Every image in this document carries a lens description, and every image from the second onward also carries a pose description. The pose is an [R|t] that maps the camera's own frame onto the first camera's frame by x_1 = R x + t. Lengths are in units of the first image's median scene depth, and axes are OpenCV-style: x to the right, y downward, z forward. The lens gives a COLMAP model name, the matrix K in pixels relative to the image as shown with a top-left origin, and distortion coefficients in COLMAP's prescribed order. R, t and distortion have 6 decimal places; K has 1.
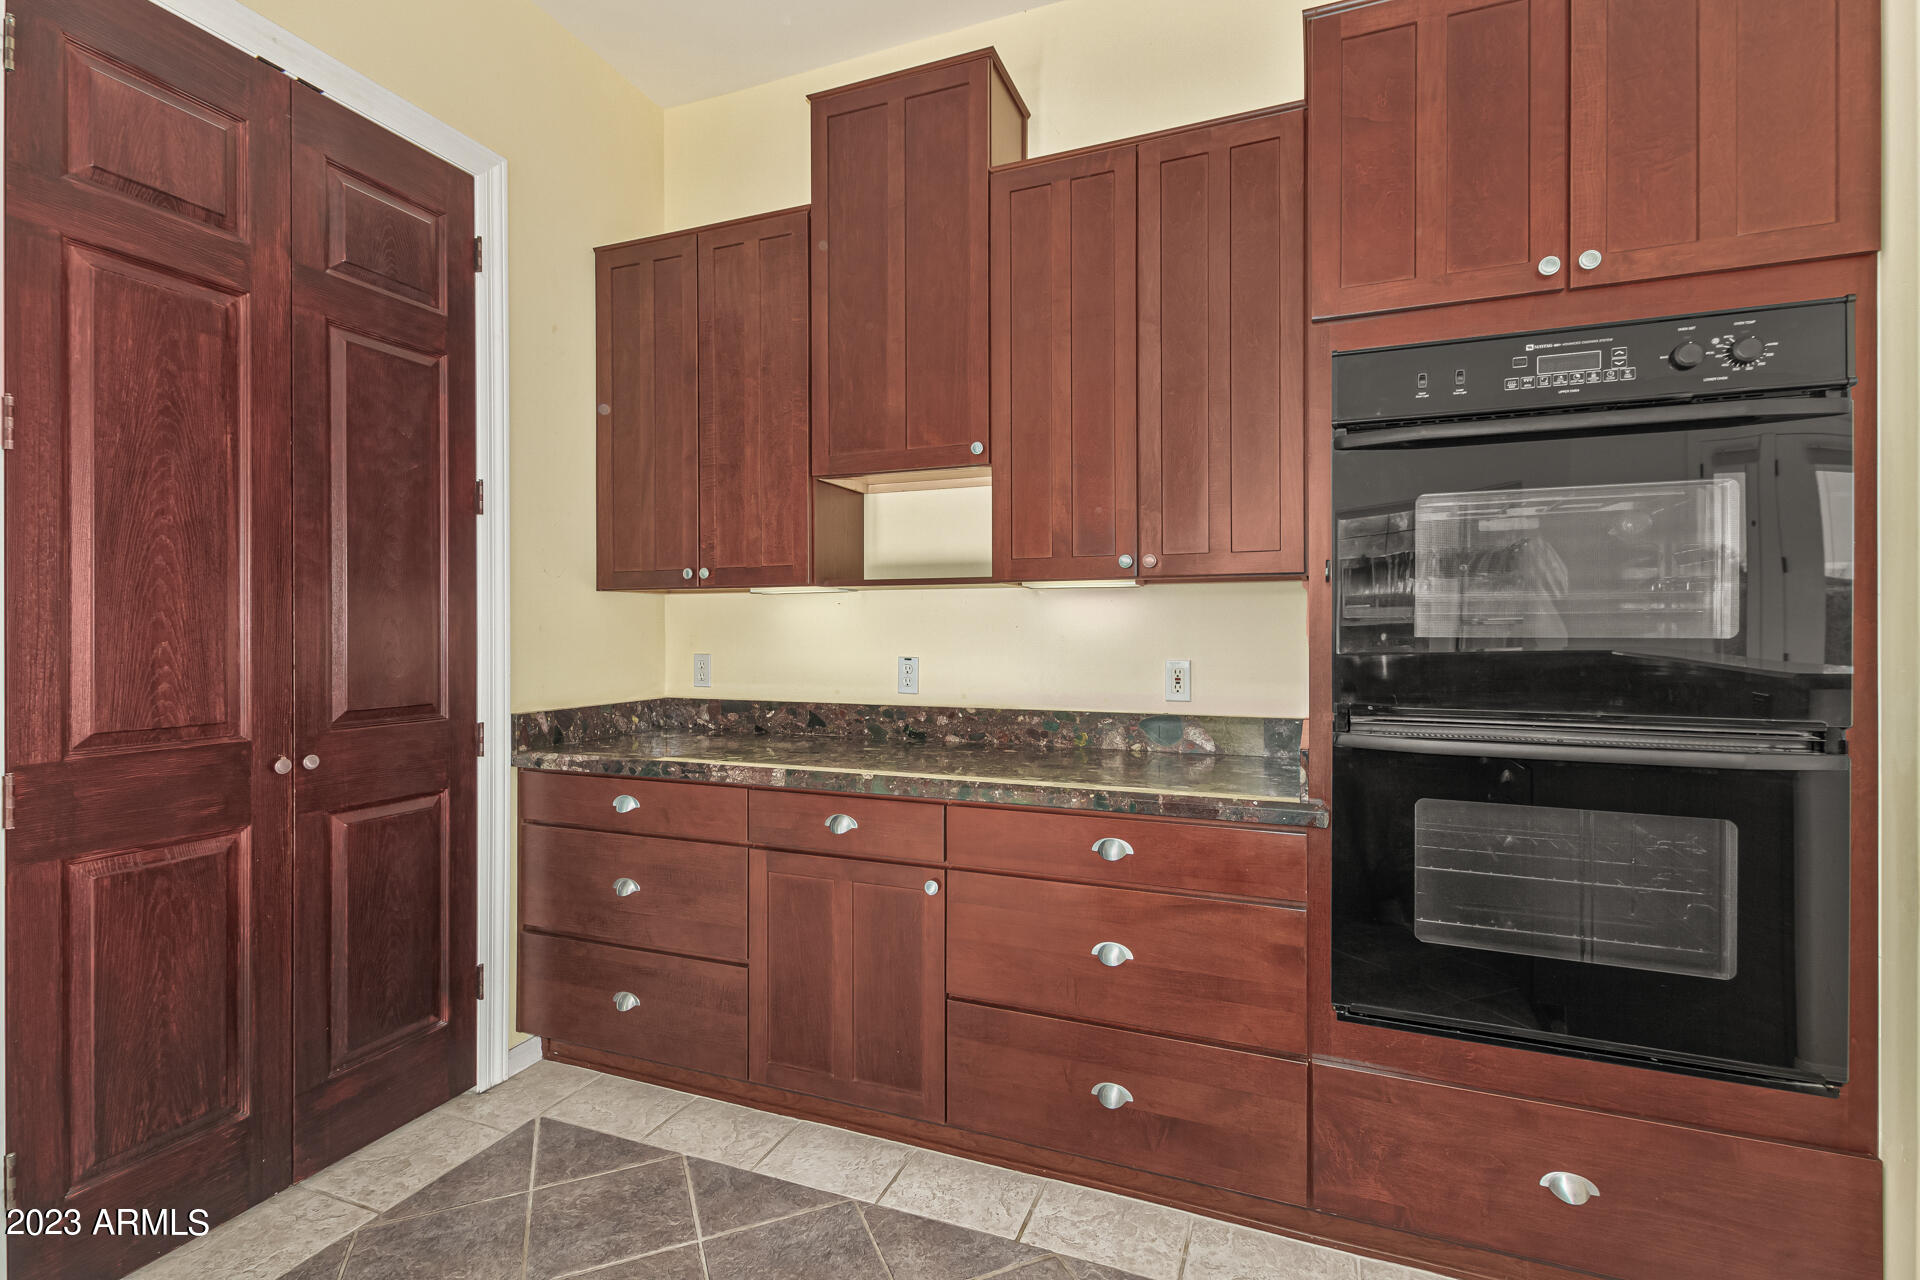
lens RADIAL K [[884.9, 0, 961.5], [0, 884.9, 628.9], [0, 0, 1]] dist [-0.006096, 0.000379]
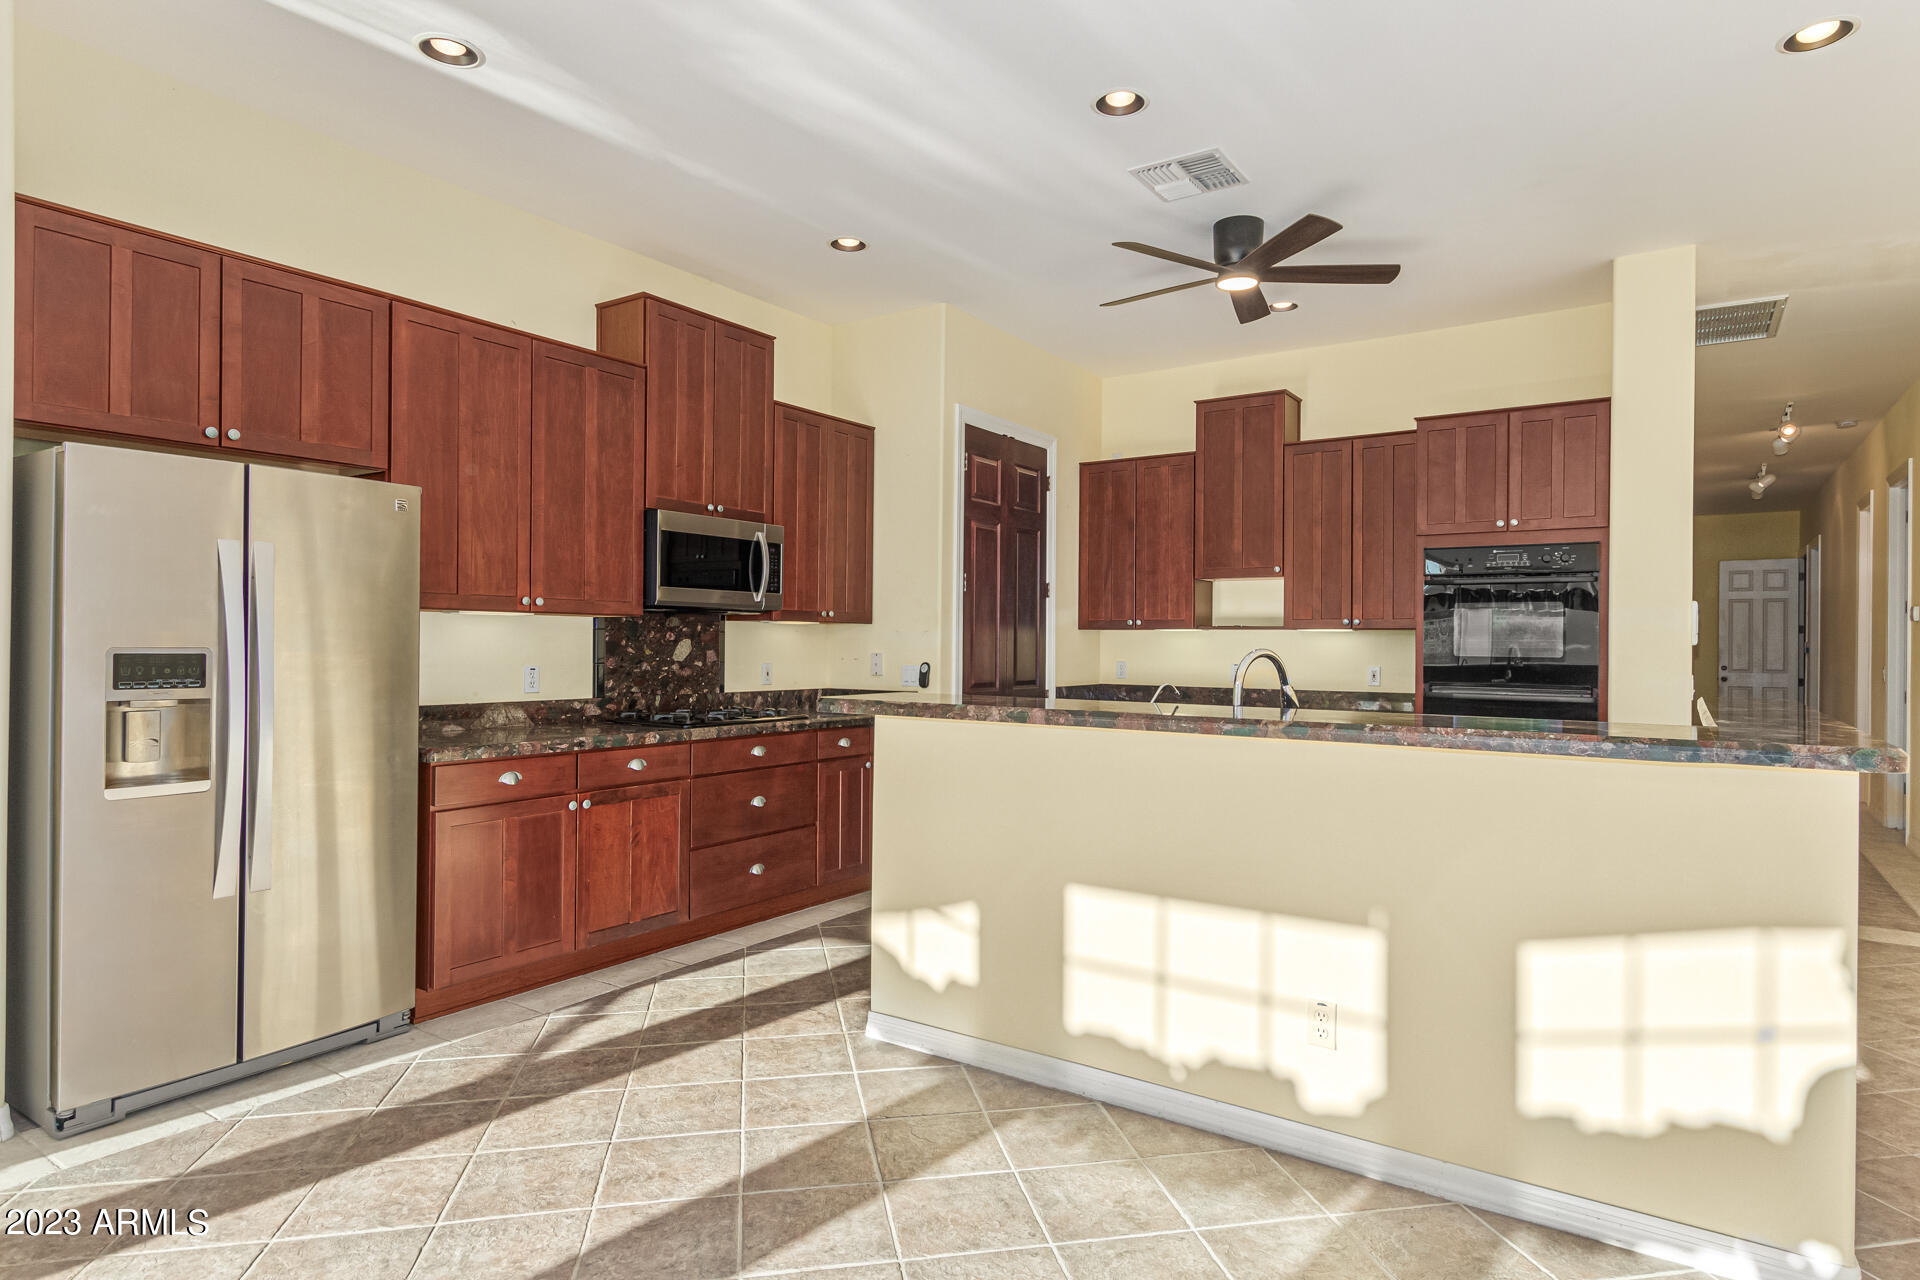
lens RADIAL K [[1061.8, 0, 953.6], [0, 1061.8, 637.0], [0, 0, 1]] dist [0.000807, 0.000473]
pose [[0.975218, 0.008744, -0.221073, -0.178532], [-0.010171, 0.999934, -0.005317, -0.010862], [0.221012, 0.007434, 0.975243, -1.727874]]
